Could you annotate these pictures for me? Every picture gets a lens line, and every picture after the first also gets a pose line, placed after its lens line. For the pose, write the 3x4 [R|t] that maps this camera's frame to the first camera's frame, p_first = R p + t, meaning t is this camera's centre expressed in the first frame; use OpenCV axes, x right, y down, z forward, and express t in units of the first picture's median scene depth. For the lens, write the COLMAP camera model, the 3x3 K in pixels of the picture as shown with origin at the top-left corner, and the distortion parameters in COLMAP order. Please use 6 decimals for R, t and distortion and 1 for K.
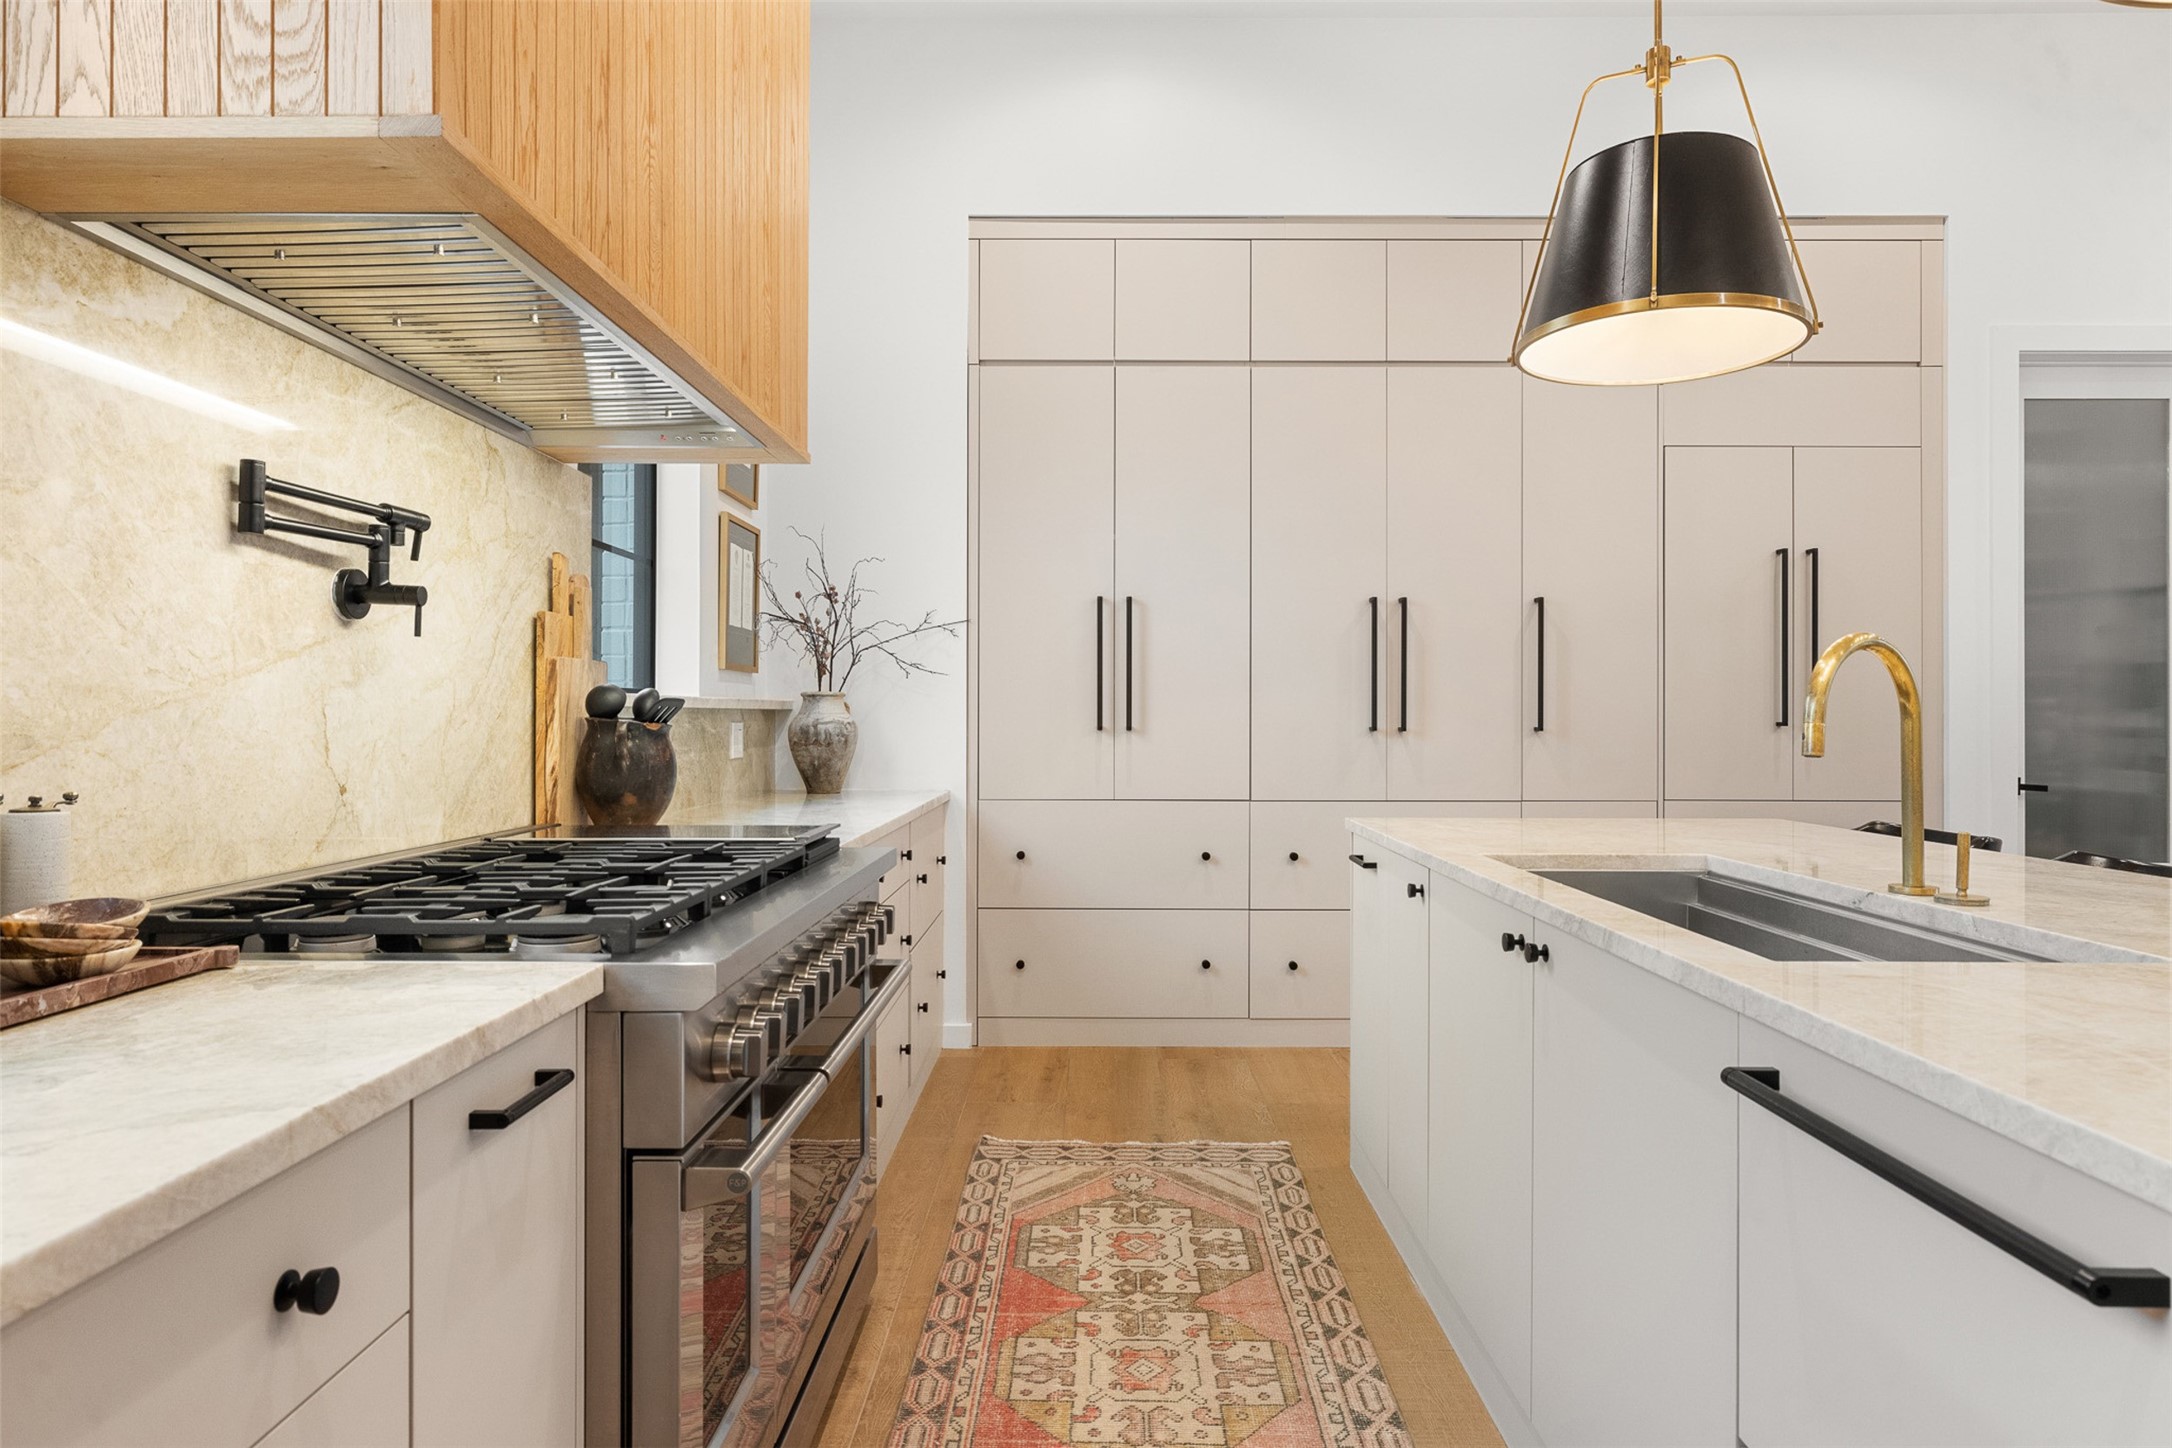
lens RADIAL K [[1274.0, 0, 1084.0], [0, 1274.0, 710.2], [0, 0, 1]] dist [-0.000192, -0.000248]
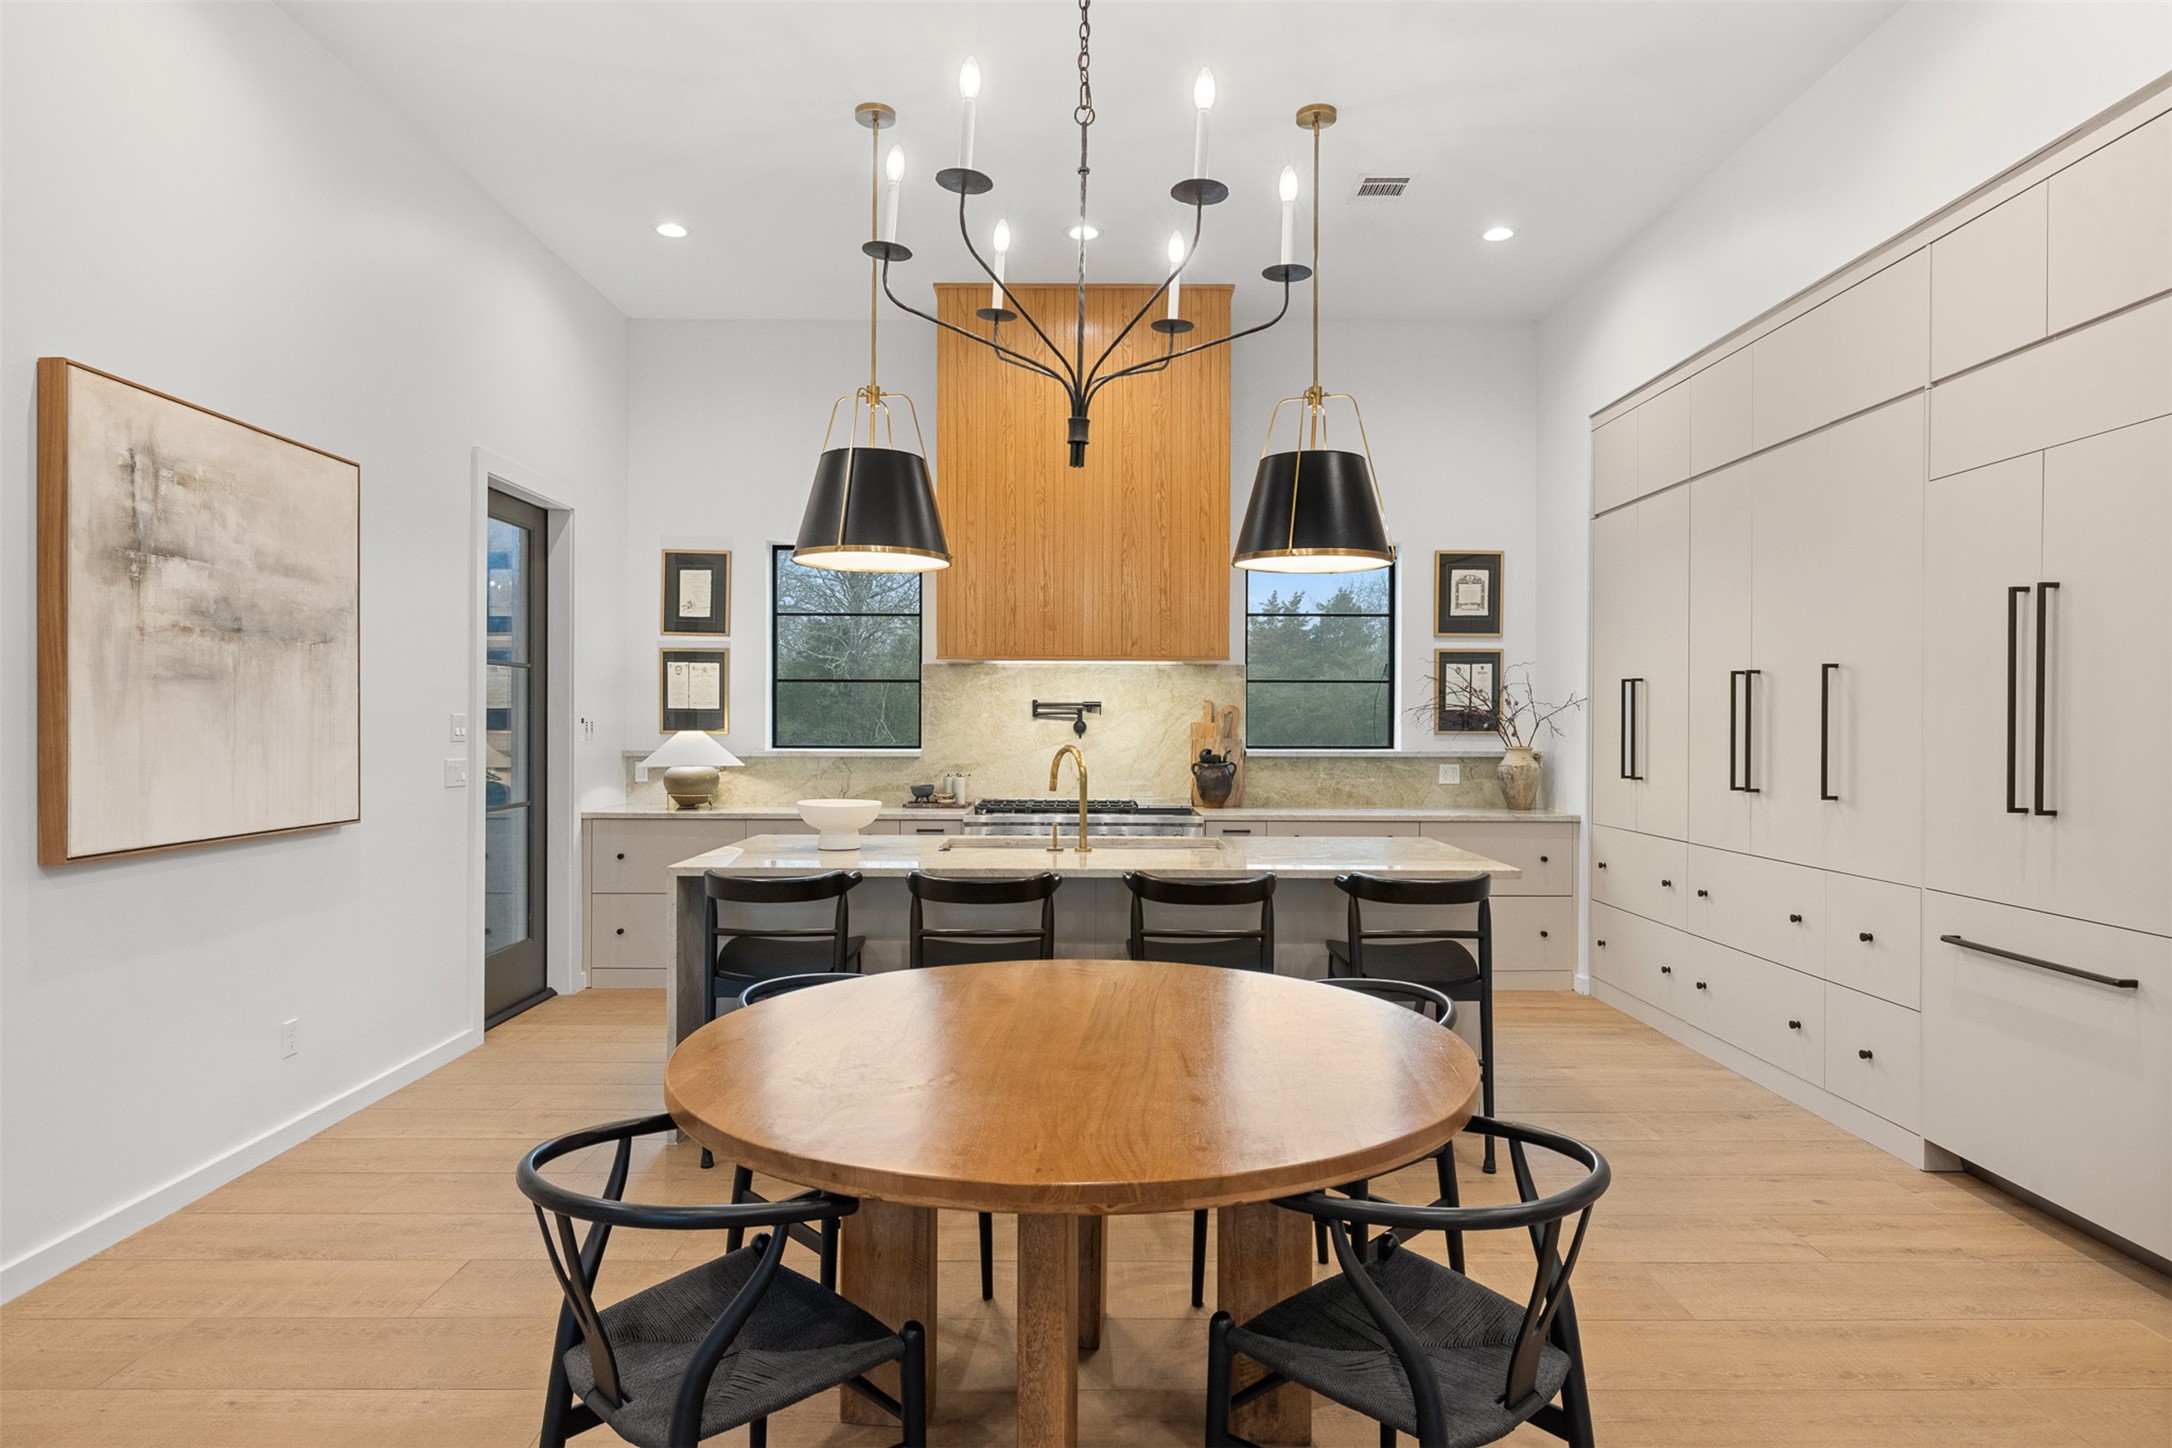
lens RADIAL K [[1229.5, 0, 1089.9], [0, 1229.5, 732.4], [0, 0, 1]] dist [0.007958, 0.000026]
pose [[0.016489, 0.003713, -0.999857, 1.507505], [0.002306, 0.999990, 0.003751, -0.044601], [0.999861, -0.002368, 0.016480, 0.486365]]
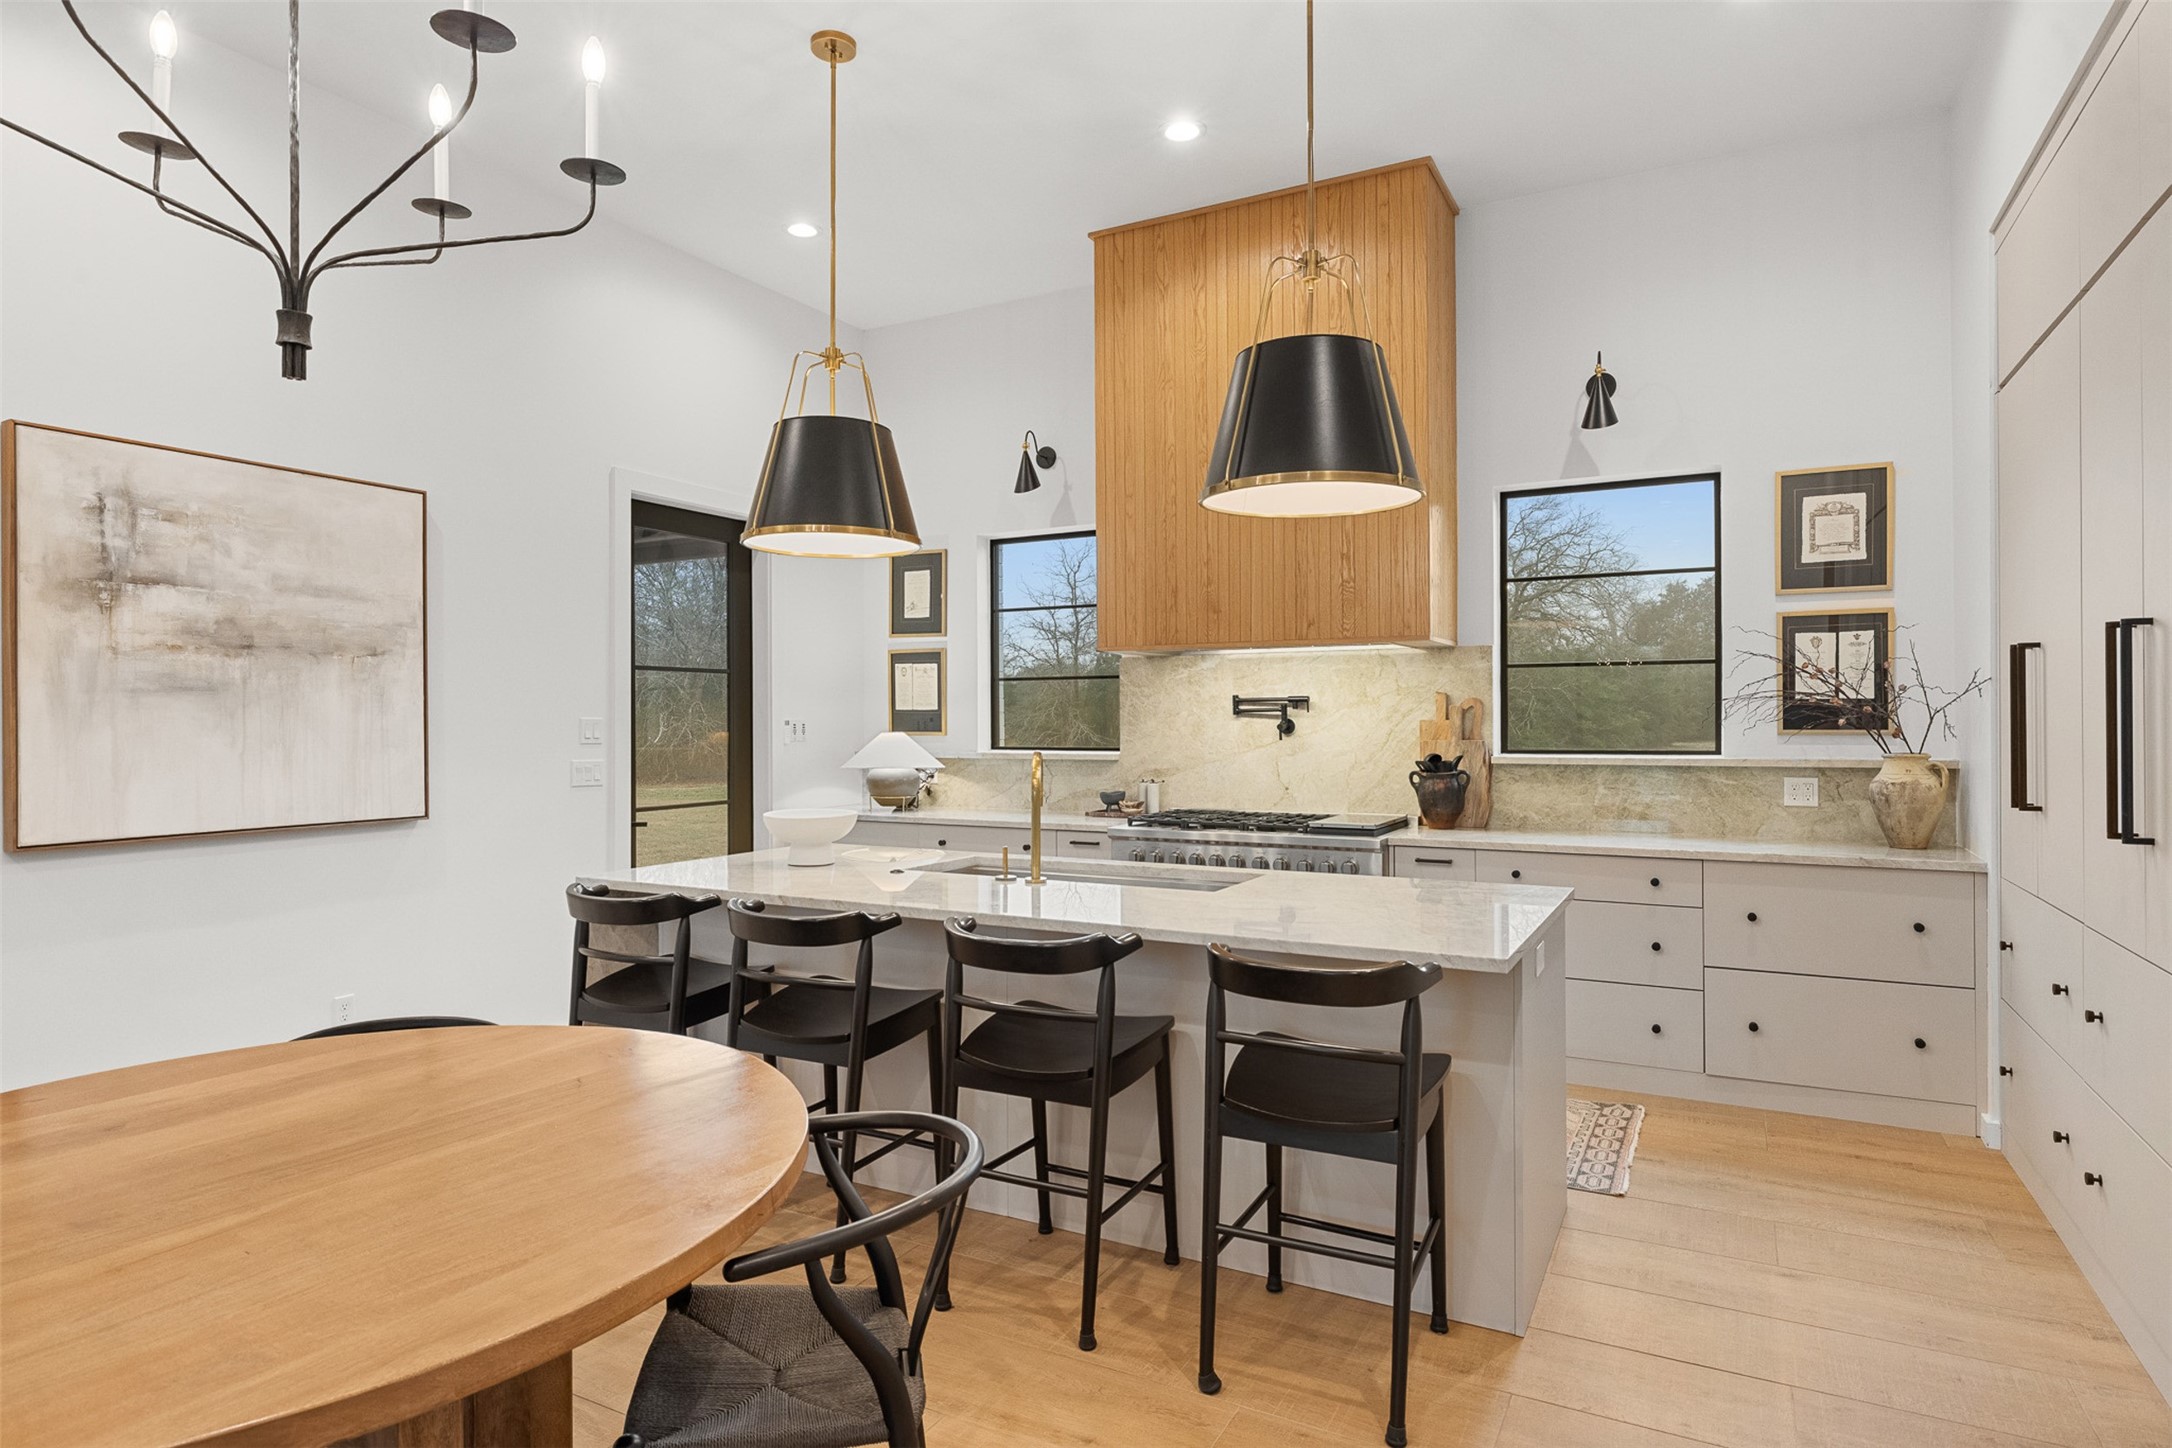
lens RADIAL K [[1190.2, 0, 1080.9], [0, 1190.2, 719.7], [0, 0, 1]] dist [-0.001208, 0.002613]
pose [[-0.467350, -0.002910, -0.884068, 1.123268], [0.007271, 0.999948, -0.007135, -0.045495], [0.884043, -0.009762, -0.467304, 0.961208]]
